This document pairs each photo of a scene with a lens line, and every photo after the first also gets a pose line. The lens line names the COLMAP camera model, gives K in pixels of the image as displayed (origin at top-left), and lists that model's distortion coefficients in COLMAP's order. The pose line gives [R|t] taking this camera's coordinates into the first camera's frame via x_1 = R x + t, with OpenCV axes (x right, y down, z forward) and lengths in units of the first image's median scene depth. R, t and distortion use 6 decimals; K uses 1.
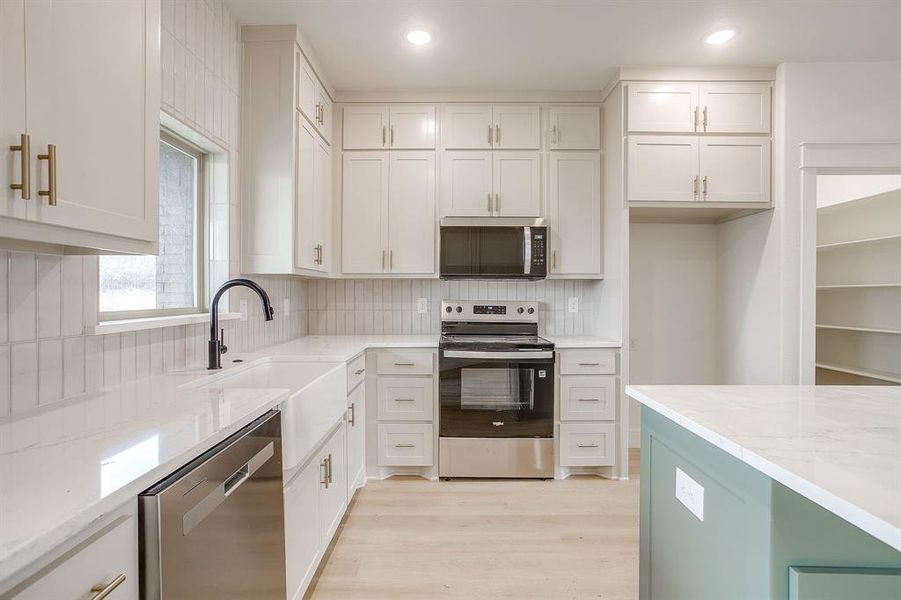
lens RADIAL K [[428.4, 0, 454.3], [0, 428.4, 298.0], [0, 0, 1]] dist [-0.007742, 0.001046]
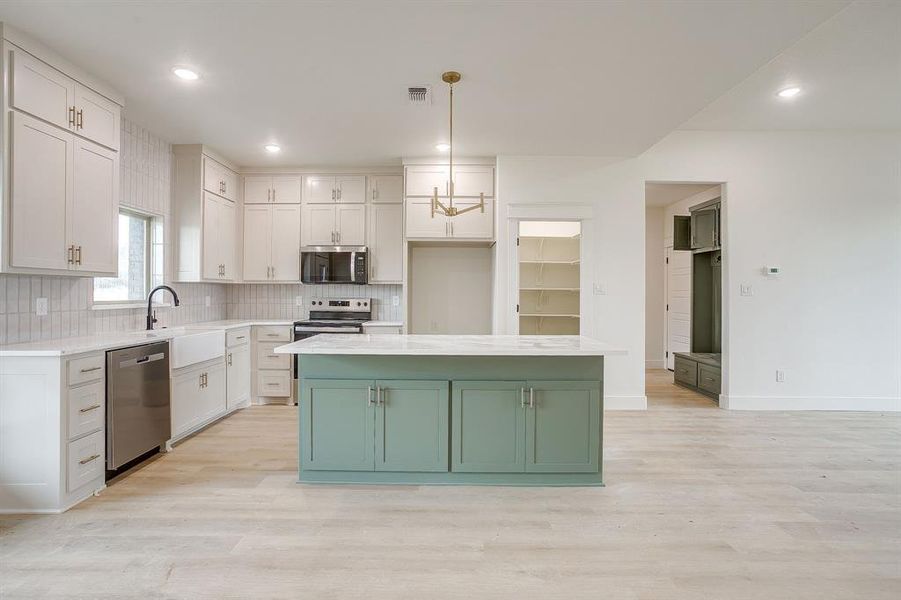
lens RADIAL K [[442.2, 0, 447.1], [0, 442.2, 295.3], [0, 0, 1]] dist [0.000482, 0.001336]
pose [[0.999855, 0.000518, -0.017018, 0.591897], [-0.000633, 0.999977, -0.006740, 0.009633], [0.017014, 0.006750, 0.999832, -0.720271]]
